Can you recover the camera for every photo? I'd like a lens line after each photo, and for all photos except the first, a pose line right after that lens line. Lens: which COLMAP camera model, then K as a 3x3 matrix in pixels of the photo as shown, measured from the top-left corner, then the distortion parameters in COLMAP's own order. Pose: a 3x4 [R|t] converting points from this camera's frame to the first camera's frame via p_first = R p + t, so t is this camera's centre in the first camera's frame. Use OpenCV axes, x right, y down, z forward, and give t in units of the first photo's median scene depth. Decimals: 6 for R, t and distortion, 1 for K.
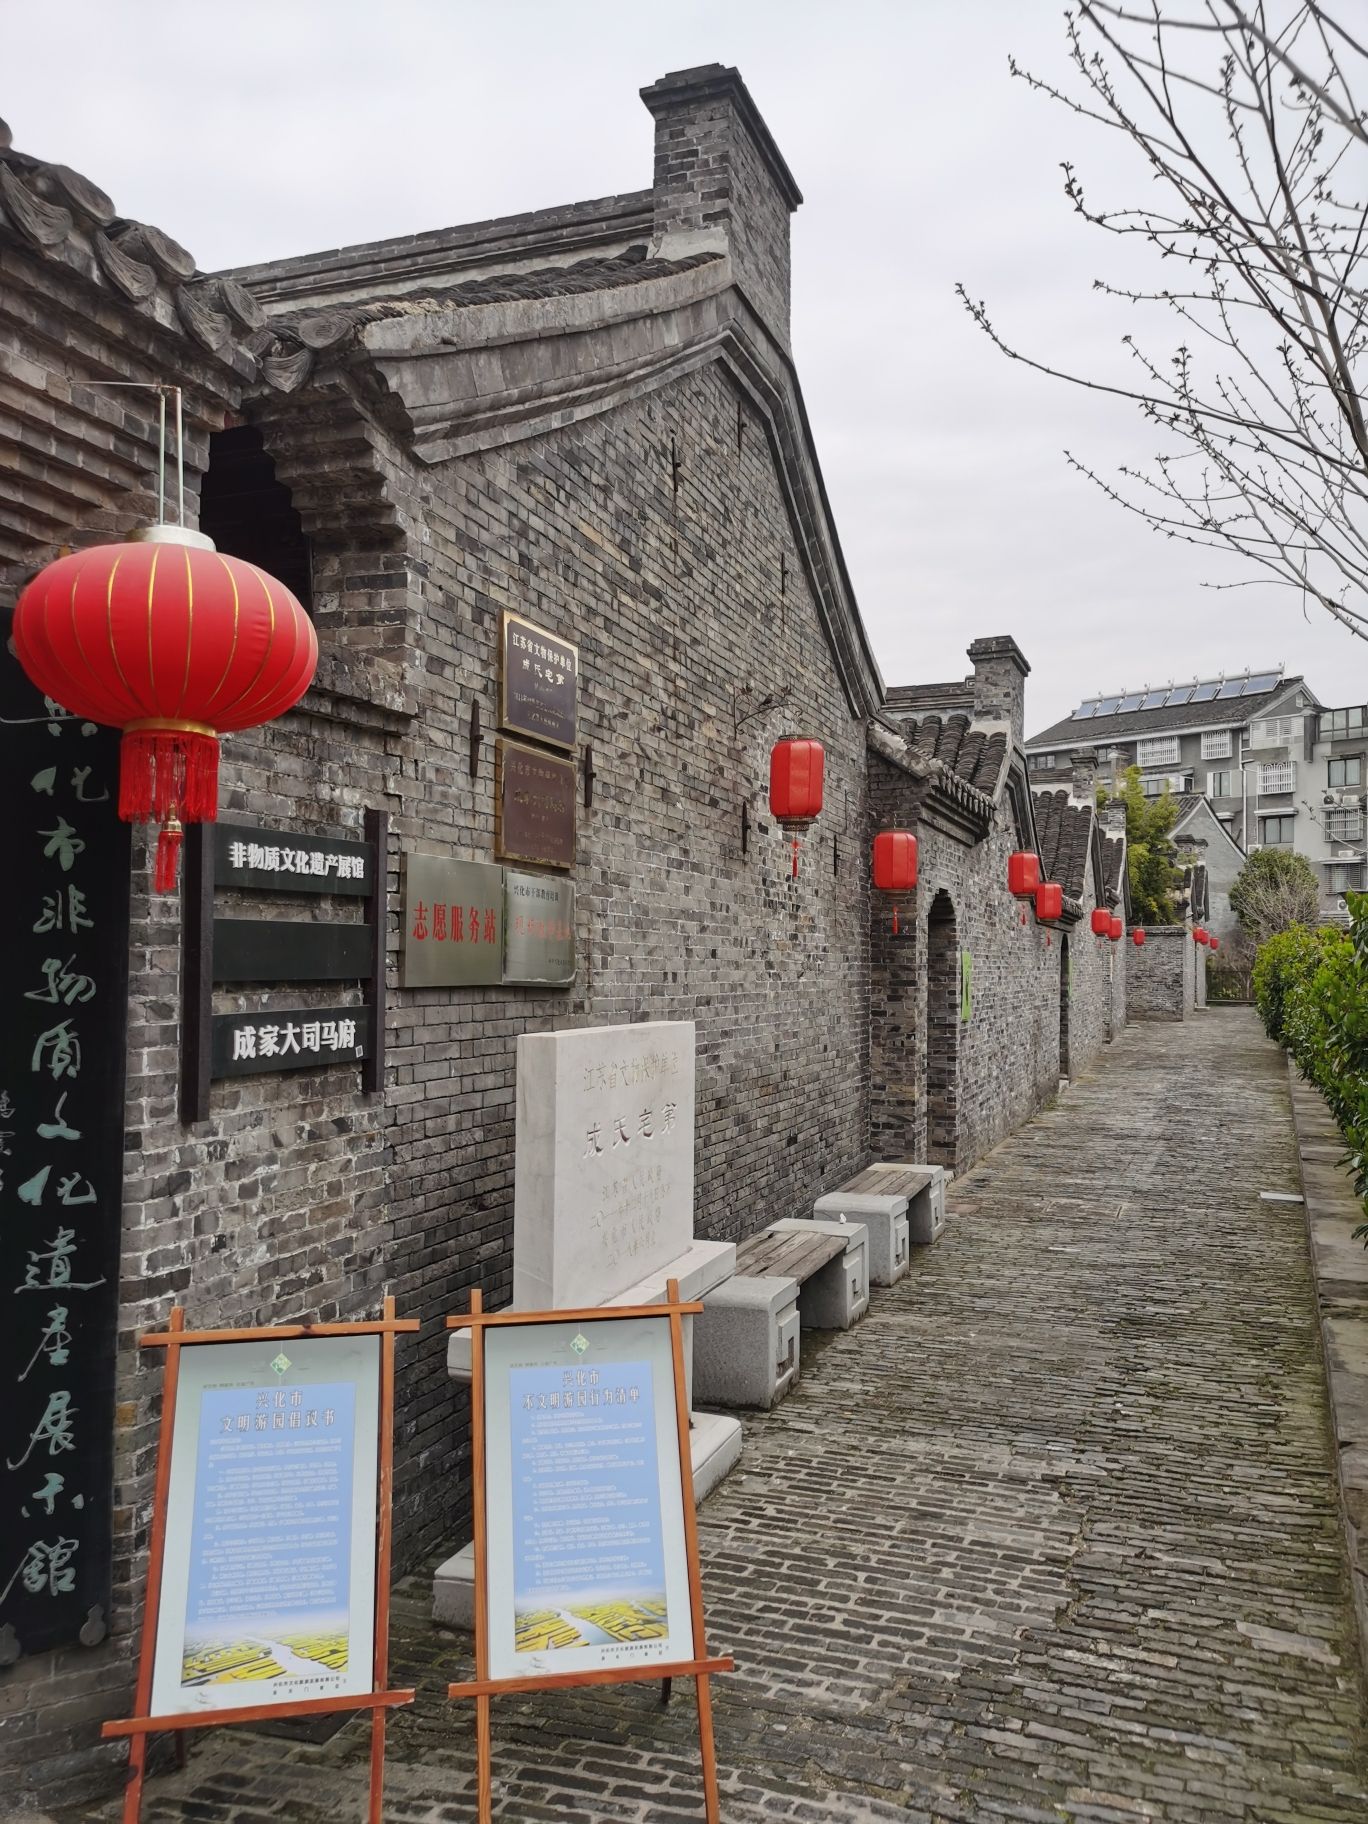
lens RADIAL K [[1379.9, 0, 682.1], [0, 1379.9, 922.2], [0, 0, 1]] dist [0.044401, -0.015462]
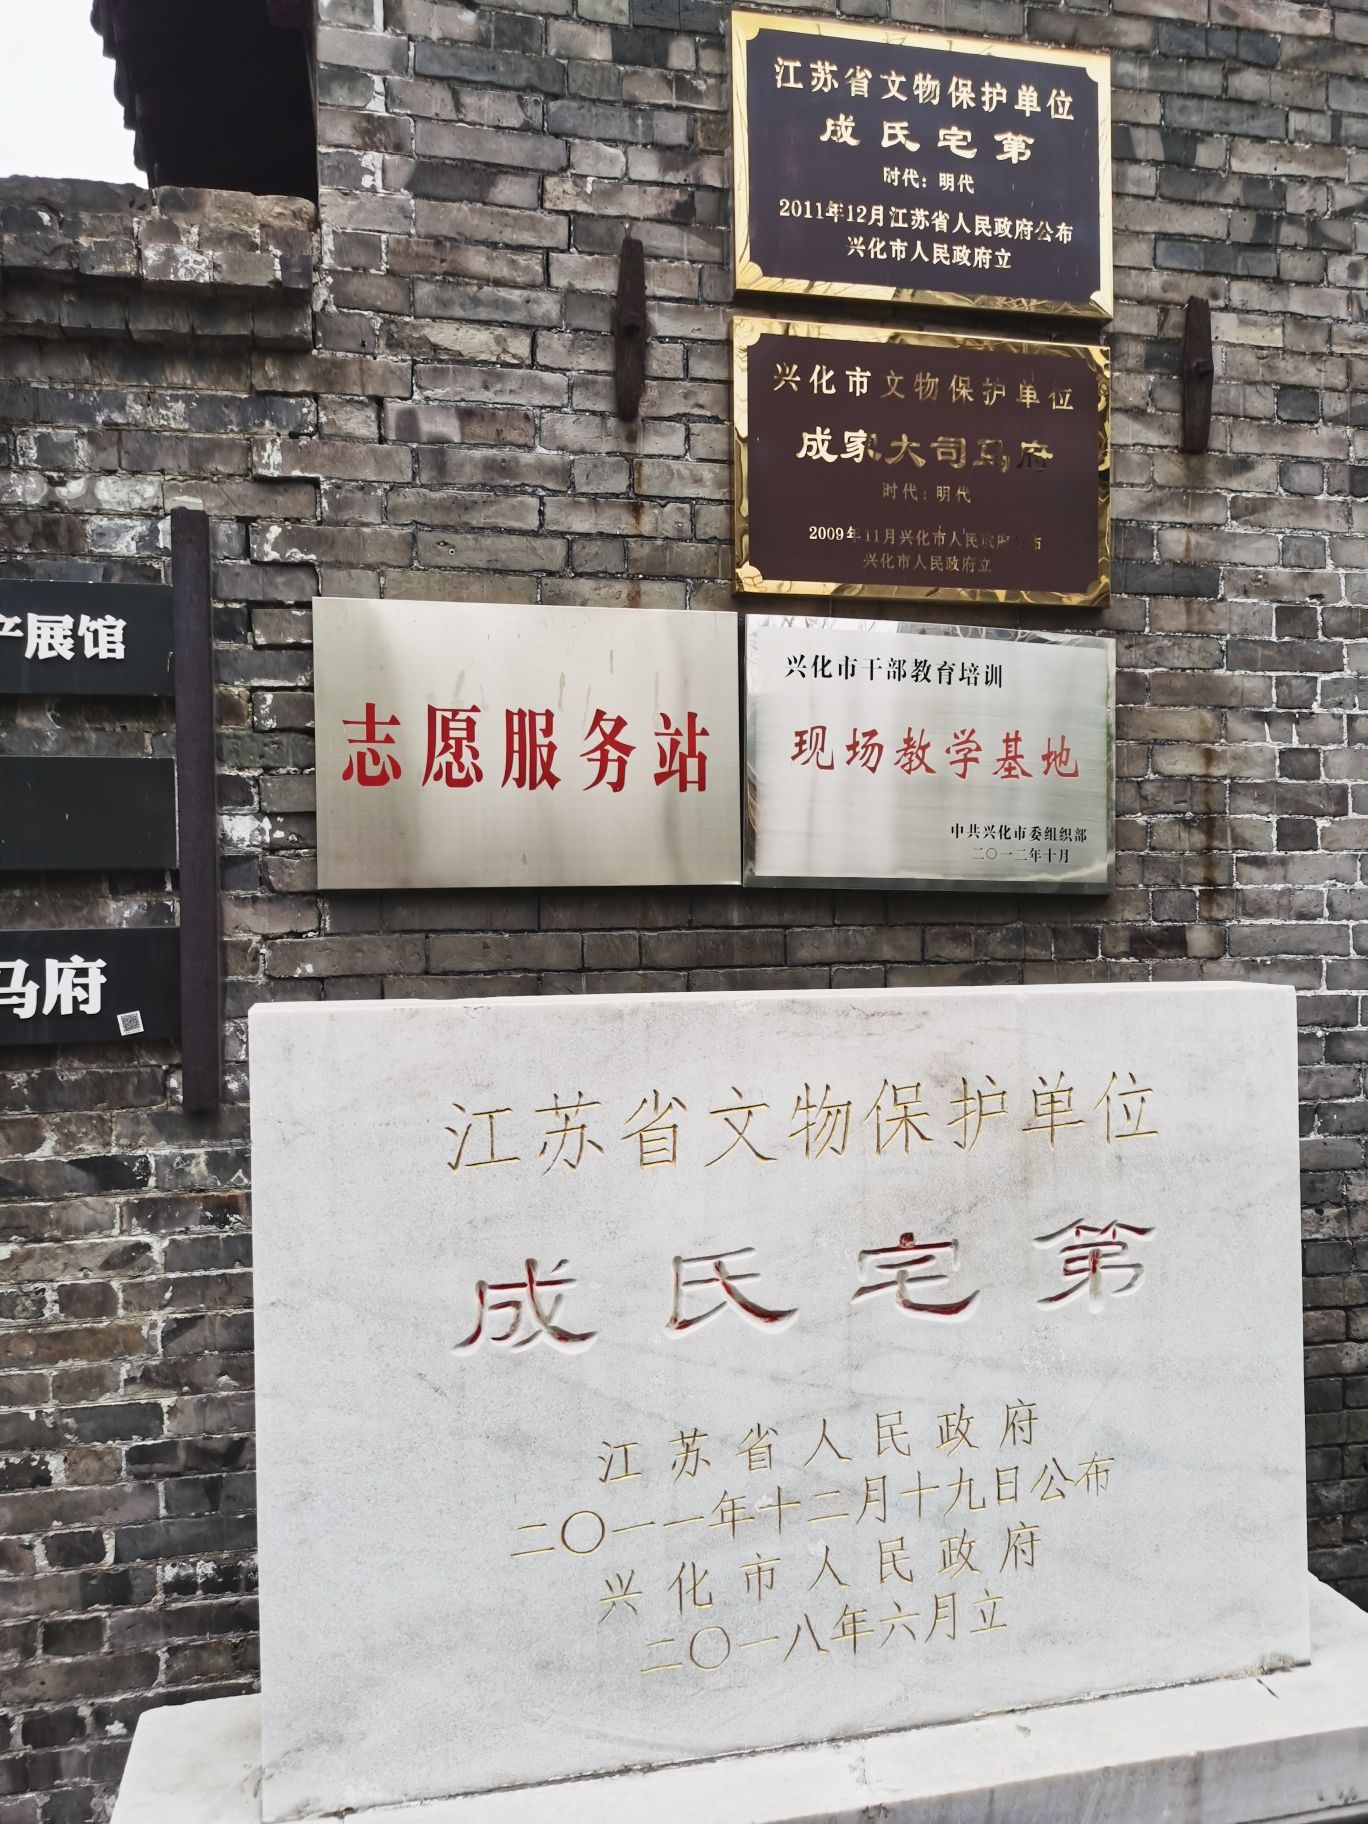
lens RADIAL K [[1379.9, 0, 647.5], [0, 1379.9, 915.4], [0, 0, 1]] dist [0.044401, -0.015462]
pose [[0.539758, -0.011828, -0.841737, 0.289384], [0.043114, 0.998977, 0.013608, 0.062290], [0.840715, -0.043636, 0.539716, 0.968178]]
